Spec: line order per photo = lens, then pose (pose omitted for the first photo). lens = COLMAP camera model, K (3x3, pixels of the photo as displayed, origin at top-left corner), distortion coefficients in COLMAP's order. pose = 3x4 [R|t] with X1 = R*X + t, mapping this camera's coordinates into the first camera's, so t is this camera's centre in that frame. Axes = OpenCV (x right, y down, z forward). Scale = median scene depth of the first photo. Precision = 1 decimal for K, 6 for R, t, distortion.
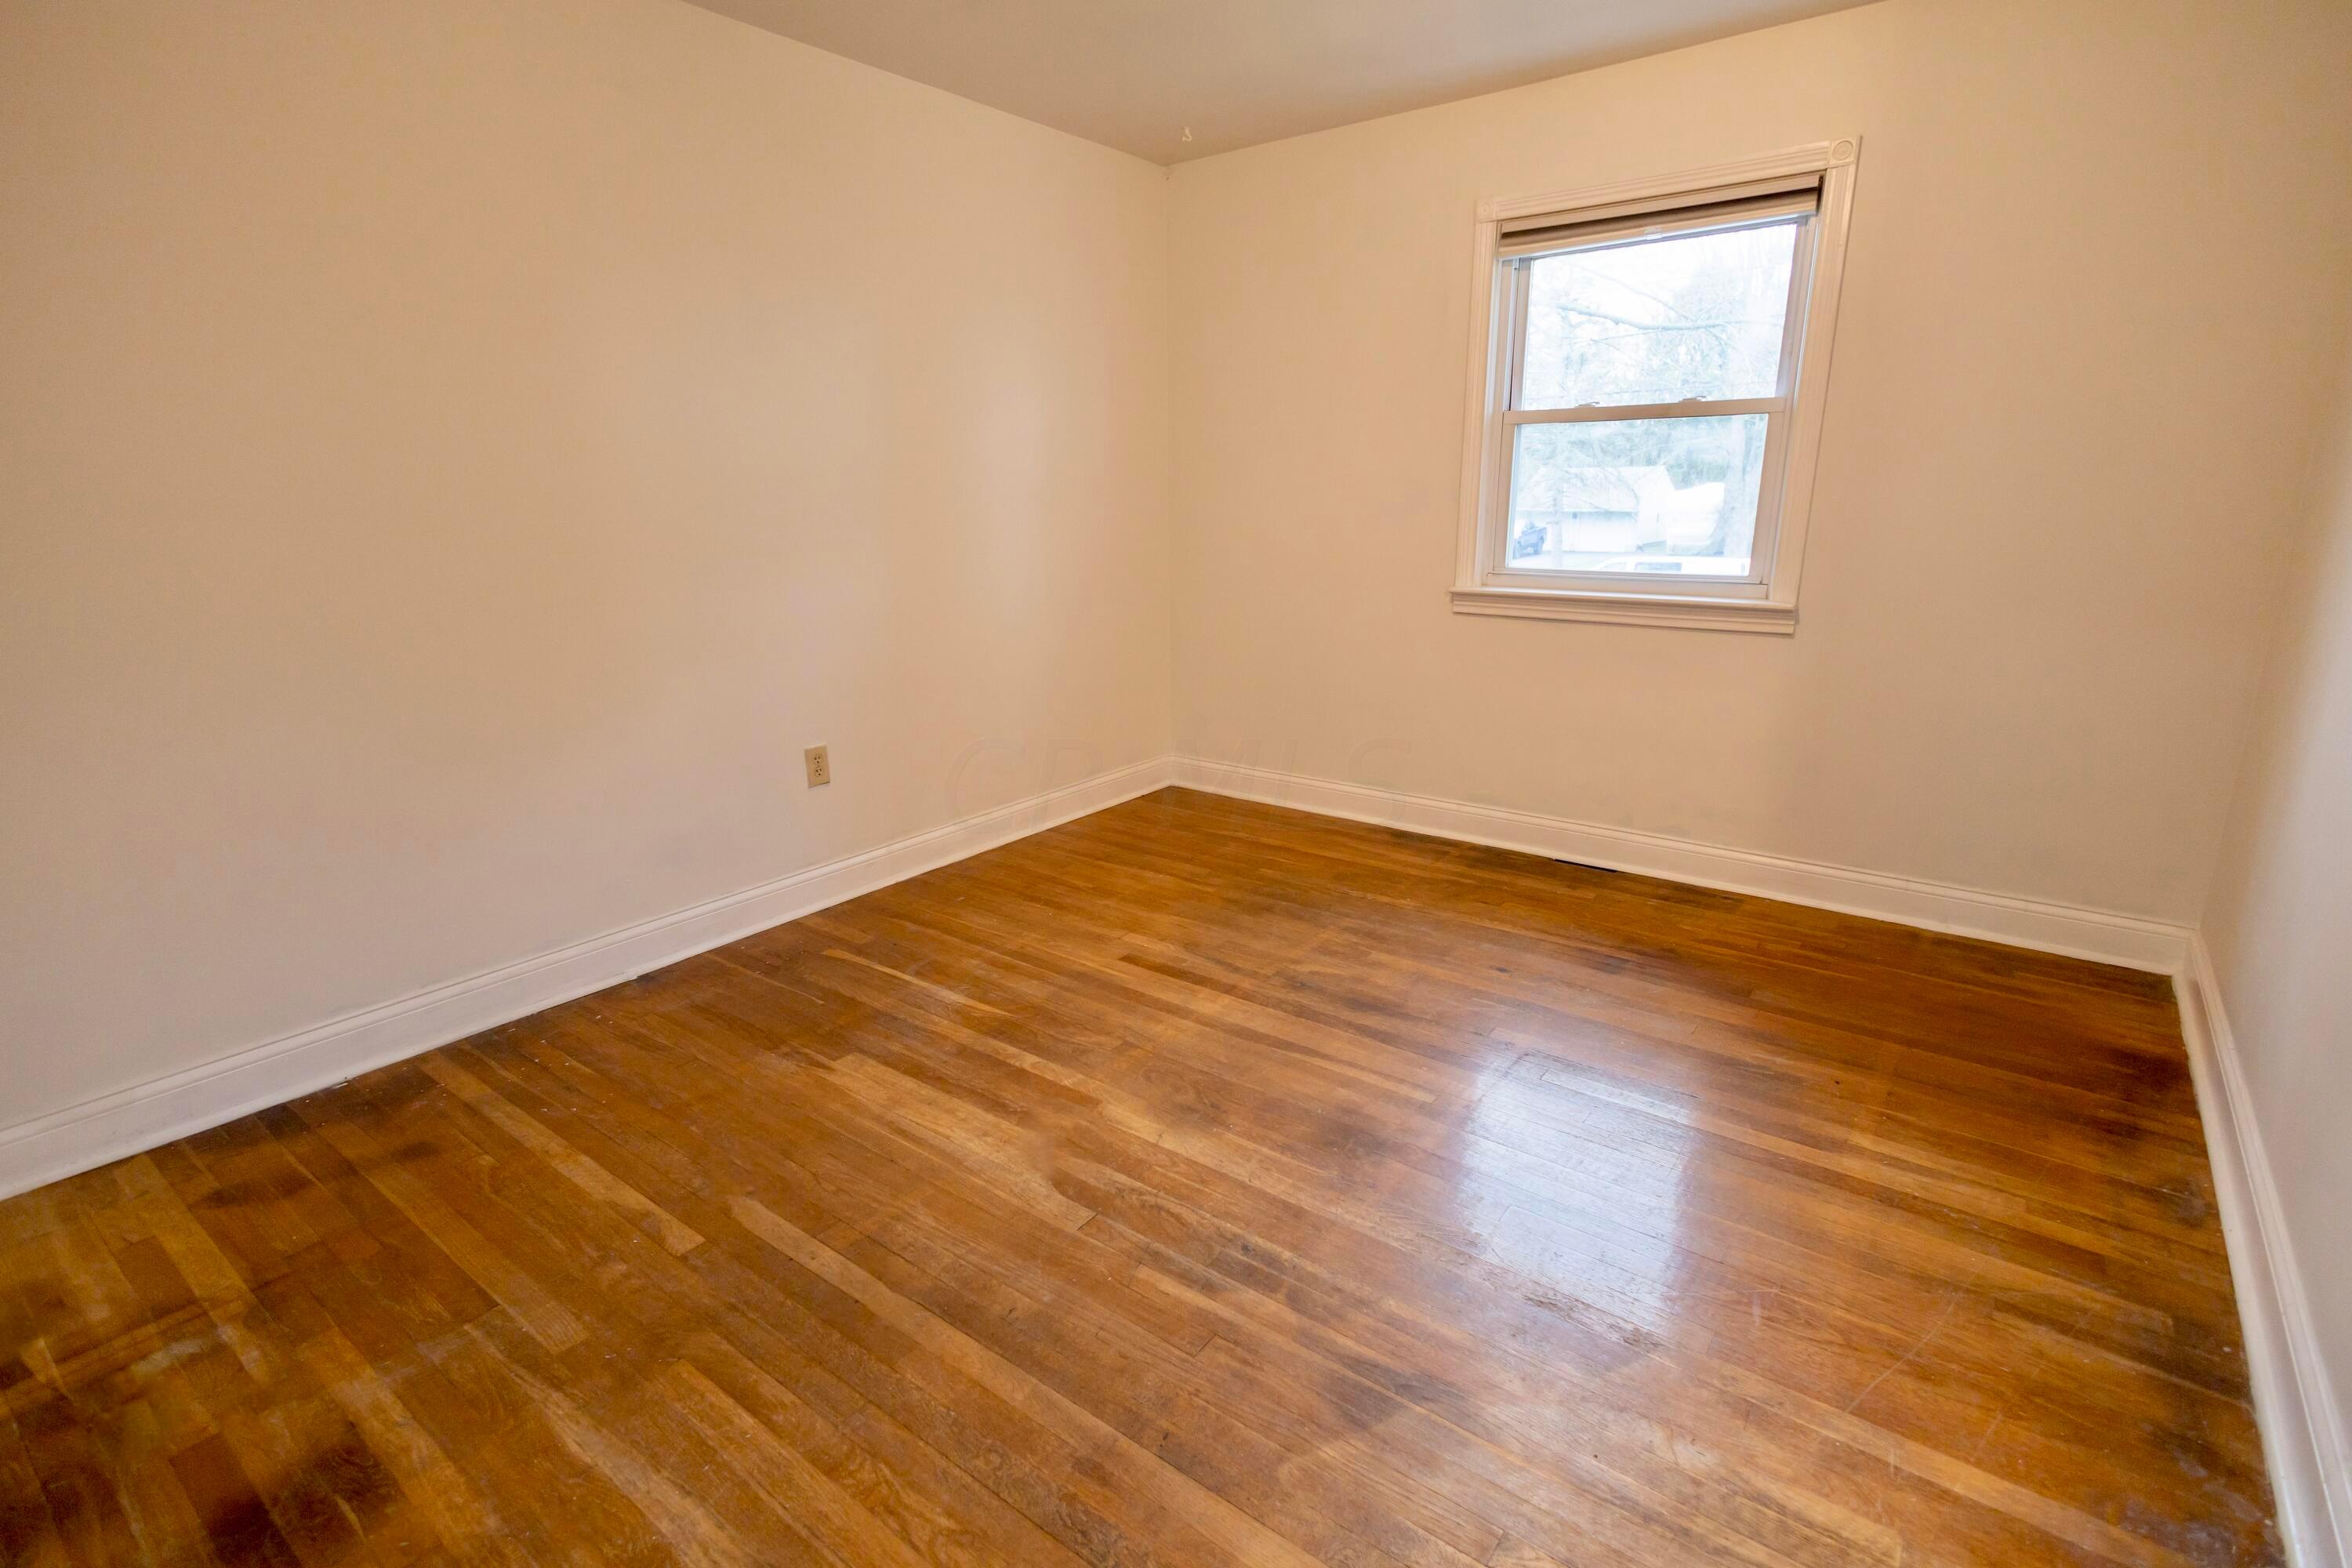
lens RADIAL K [[1102.5, 0, 1175.7], [0, 1102.5, 787.2], [0, 0, 1]] dist [0.008428, -0.000098]
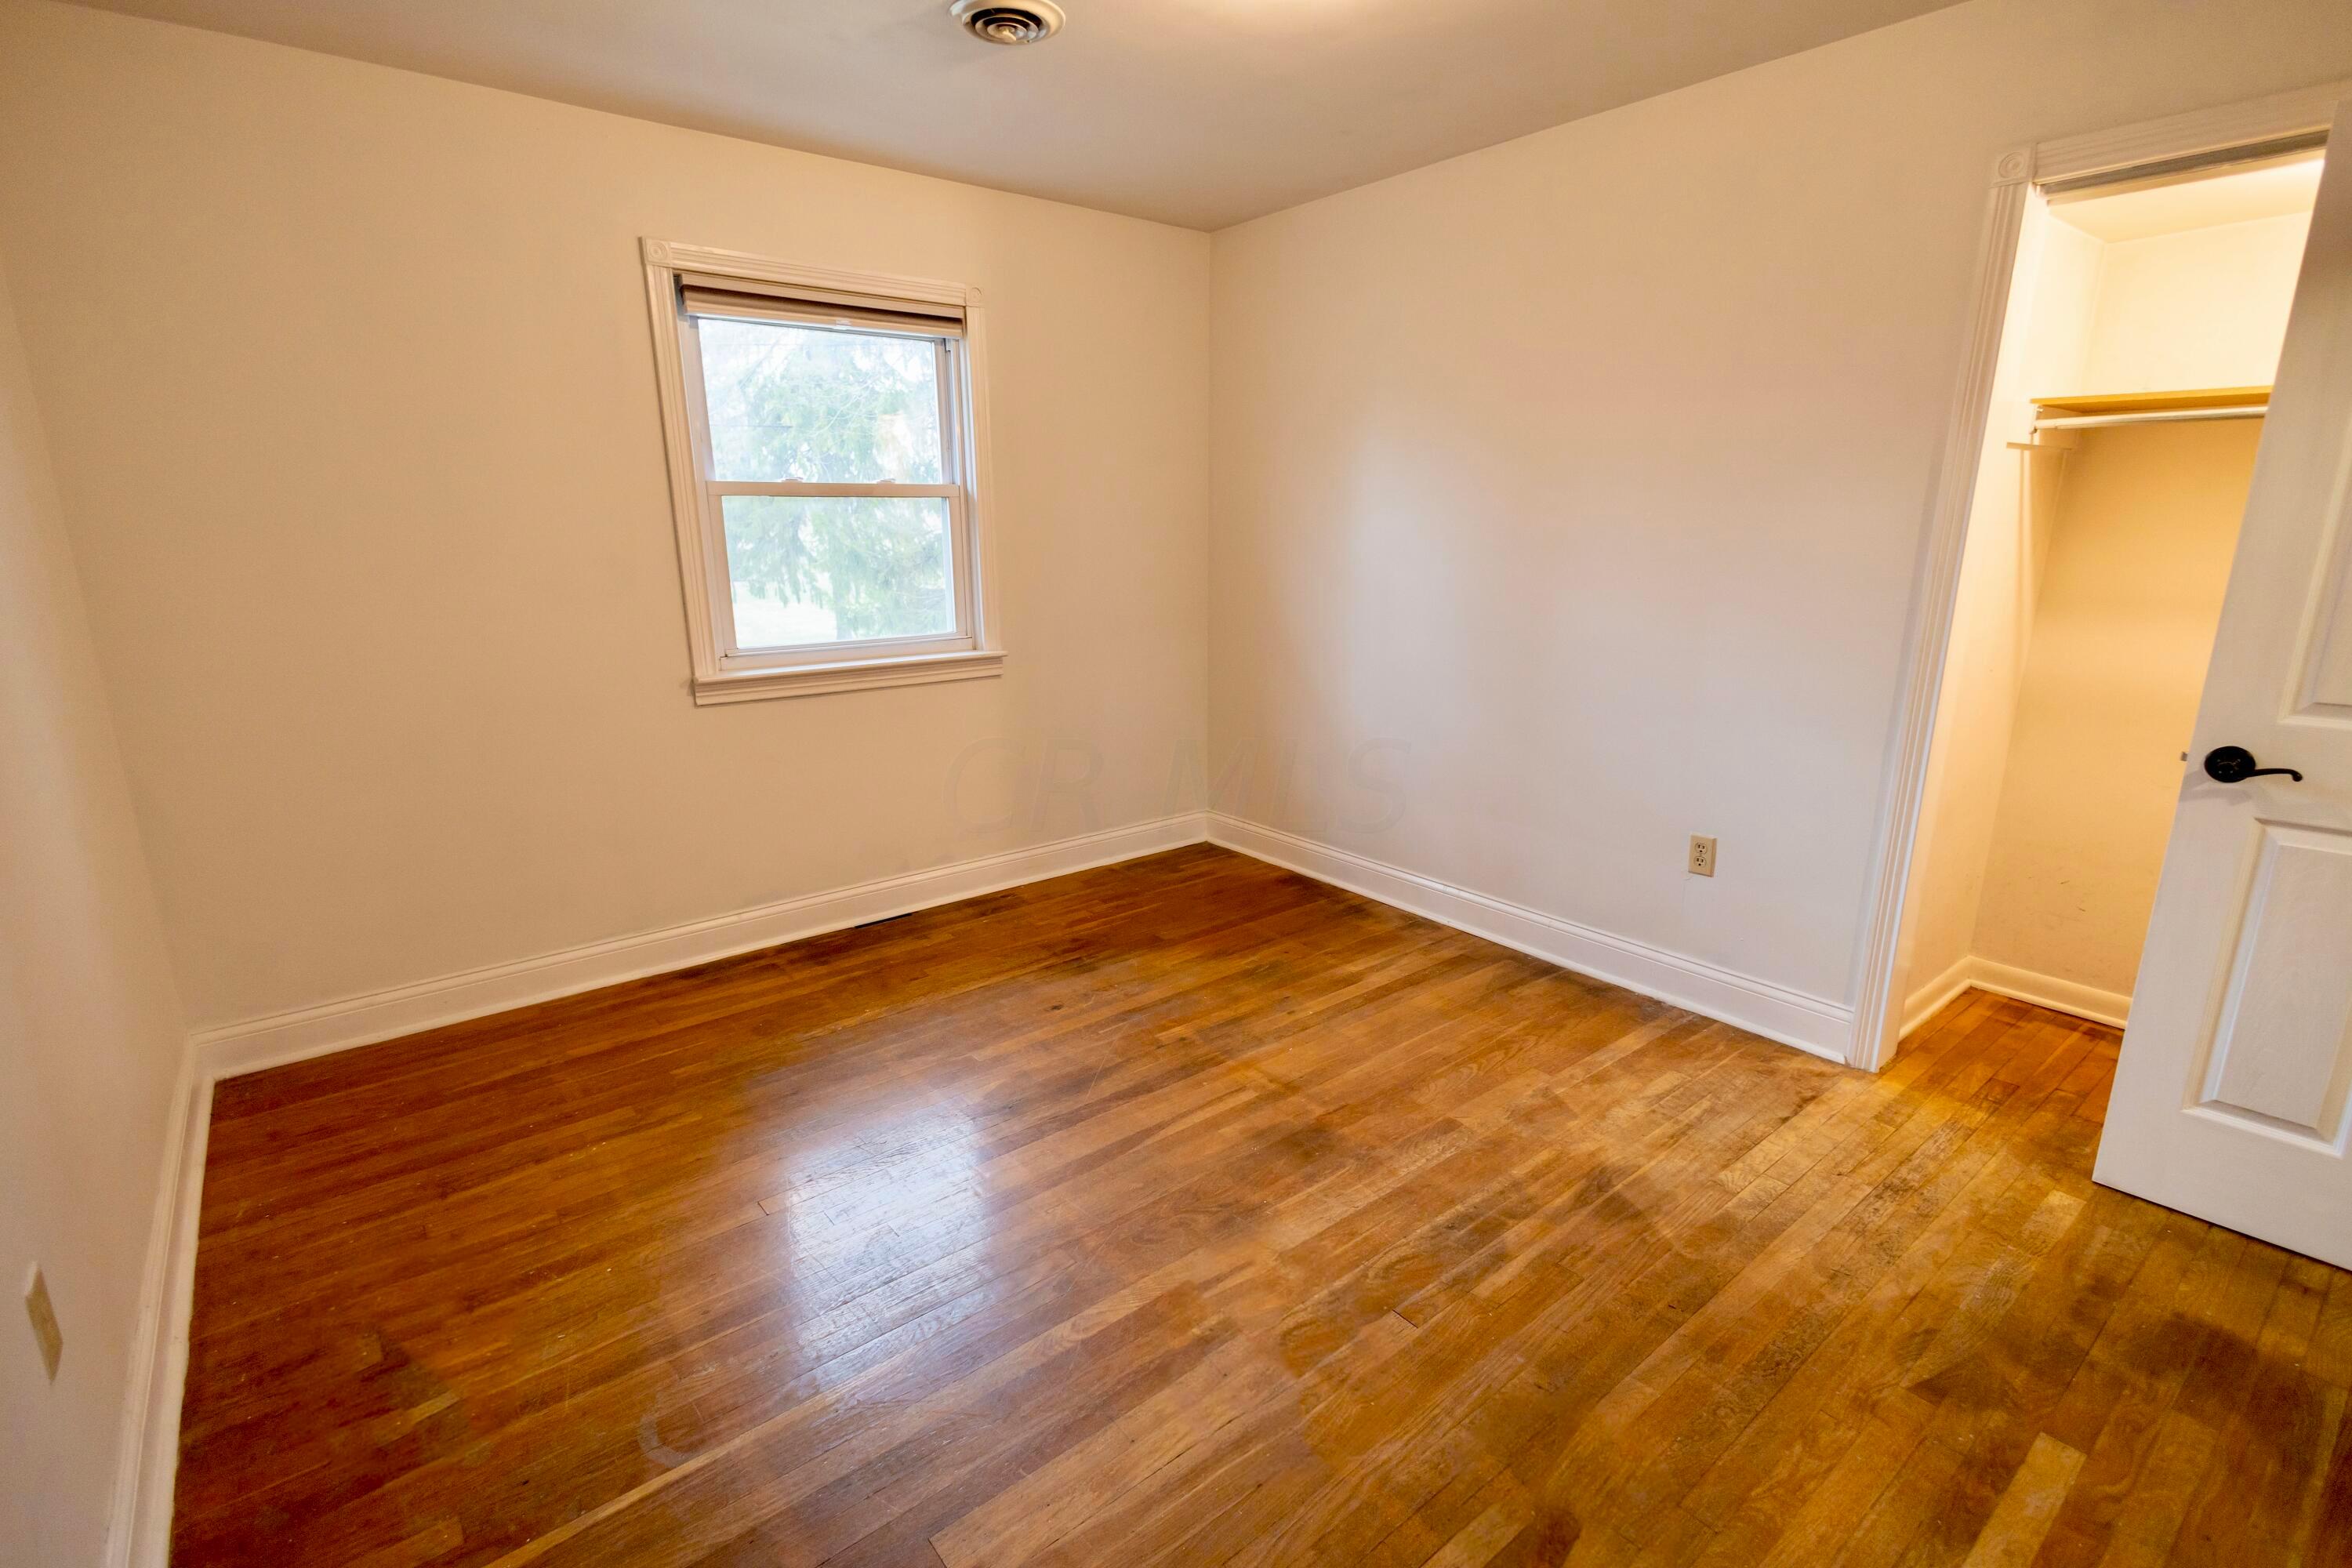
lens RADIAL K [[1084.0, 0, 1172.7], [0, 1084.0, 784.5], [0, 0, 1]] dist [0.007946, 0.000132]
pose [[0.245376, -0.225102, 0.942932, -0.715900], [0.257756, 0.952806, 0.160384, -0.208871], [-0.934533, 0.203692, 0.291817, 0.614949]]
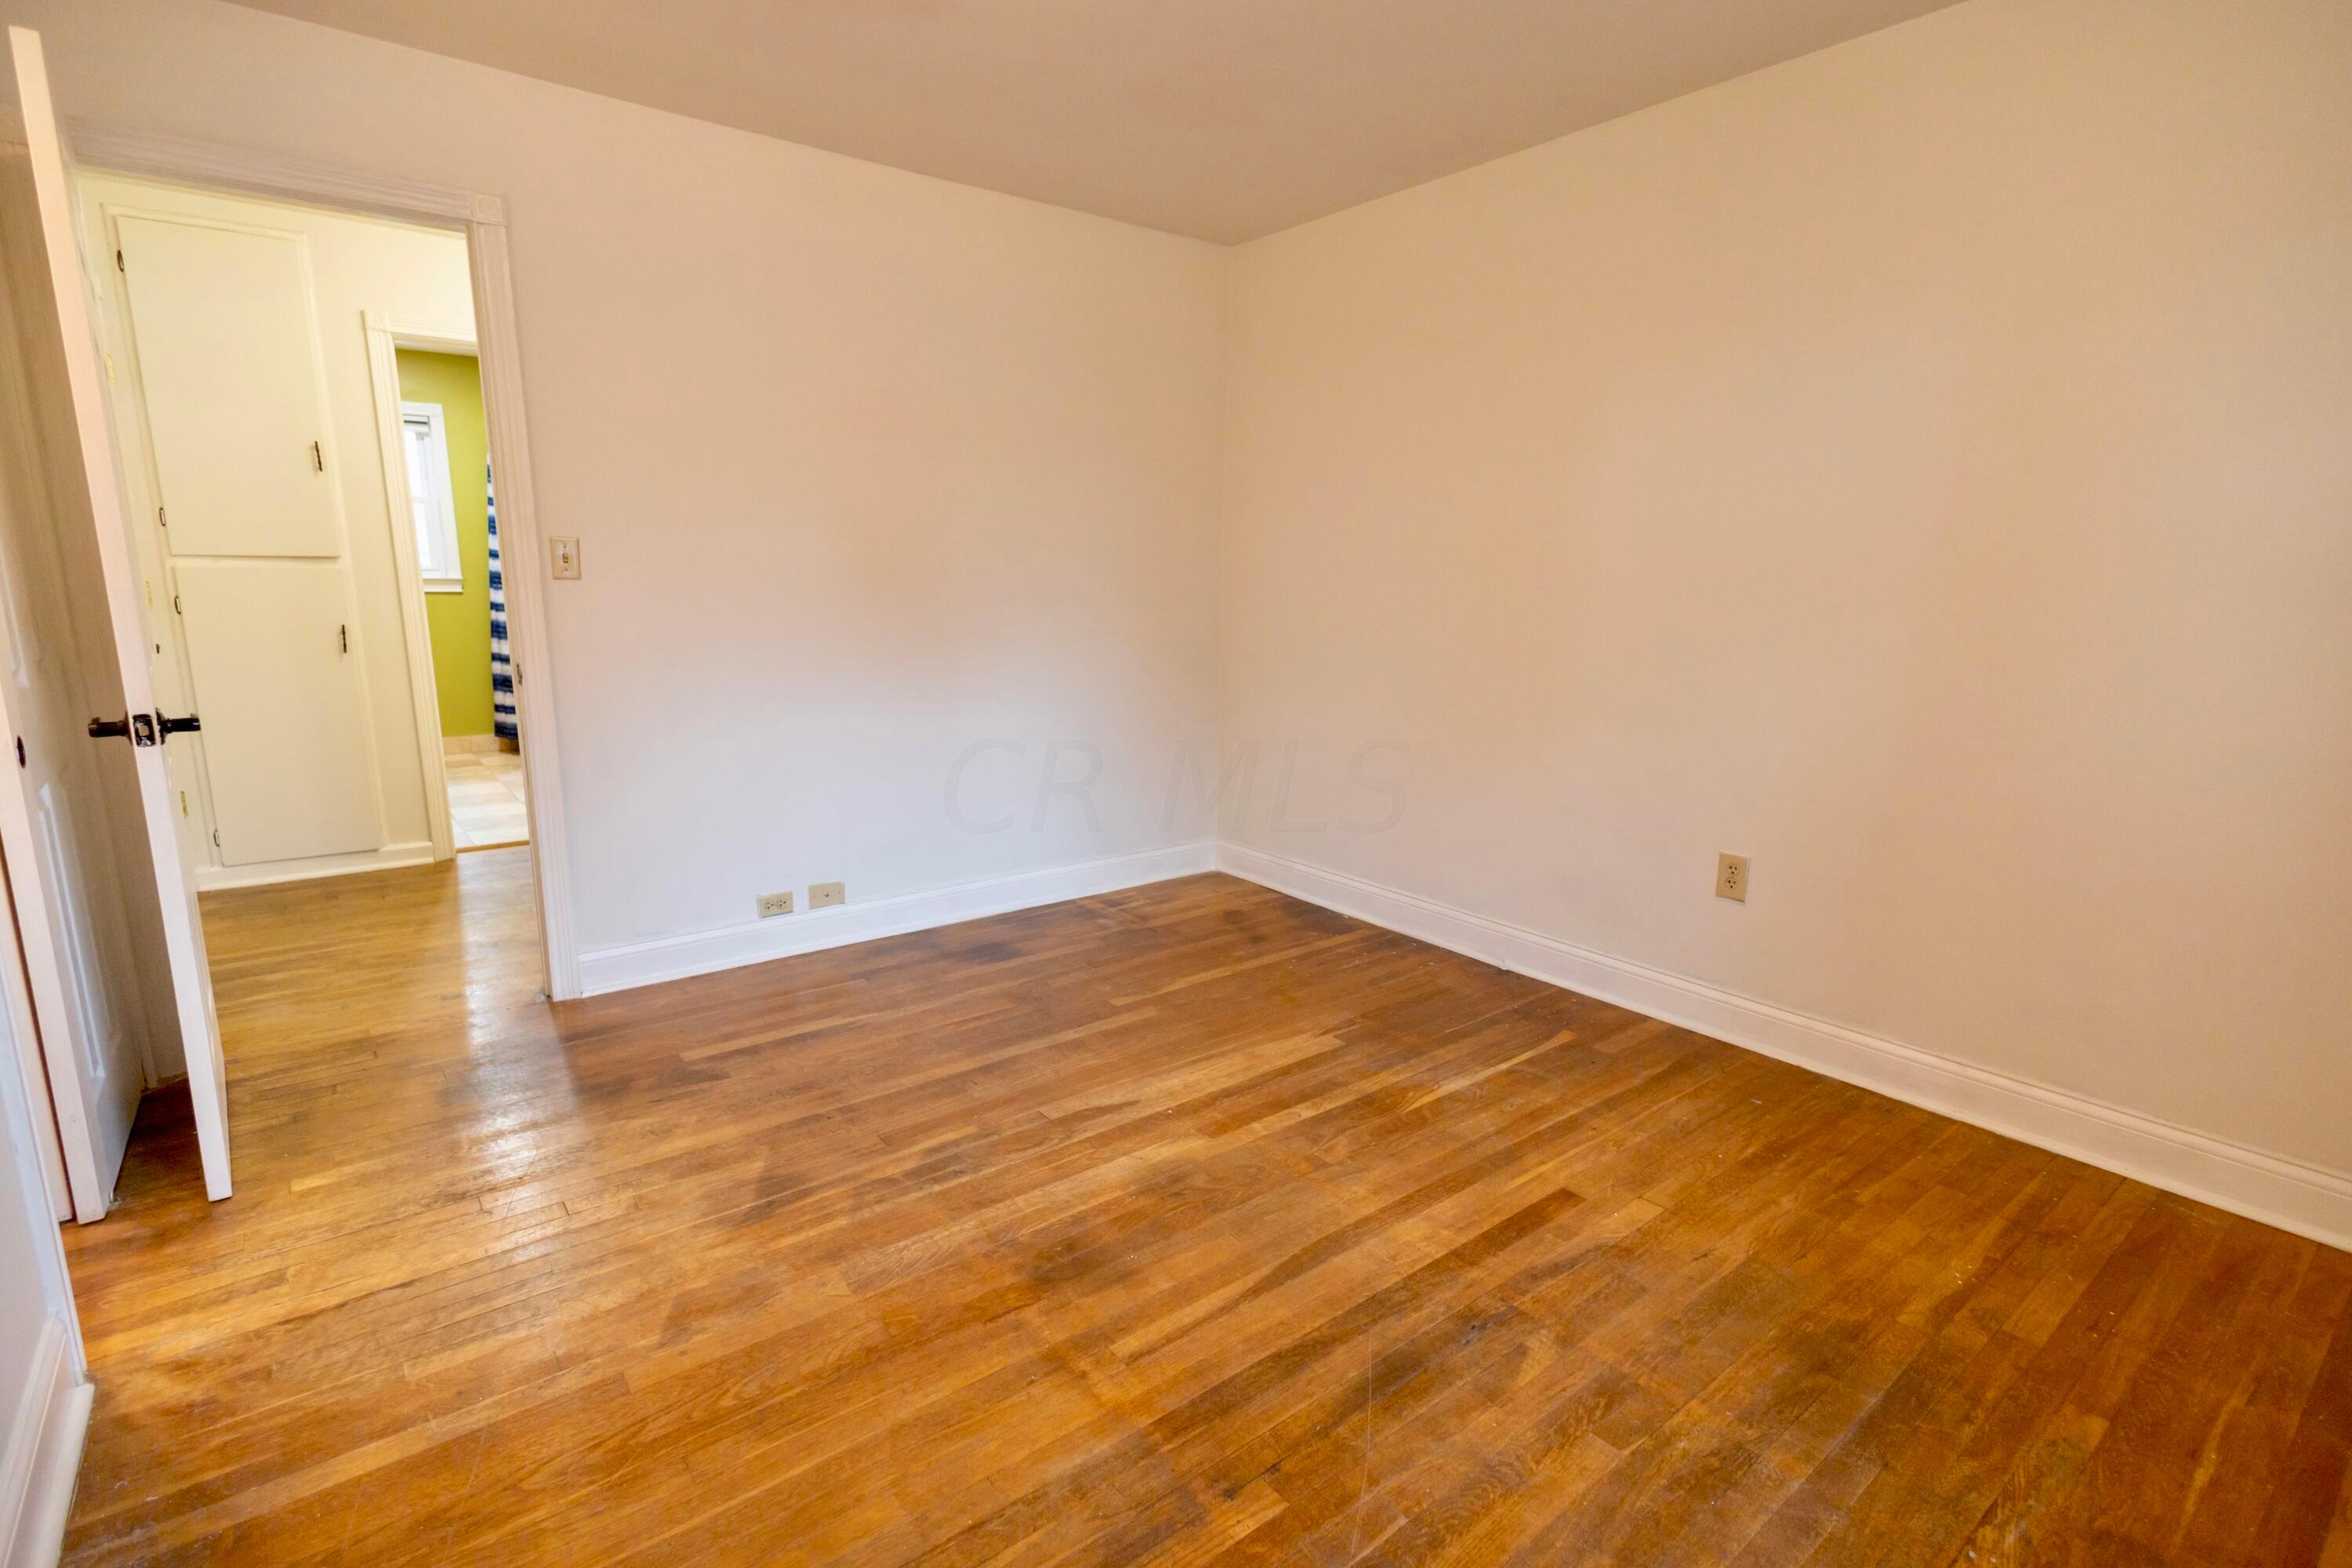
lens RADIAL K [[1121.7, 0, 1186.5], [0, 1121.7, 784.5], [0, 0, 1]] dist [0.008000, -0.000467]
pose [[-0.244702, 0.194273, -0.949936, 0.790476], [-0.267273, 0.928249, 0.258687, -0.260963], [0.932033, 0.317193, -0.175221, 0.954634]]
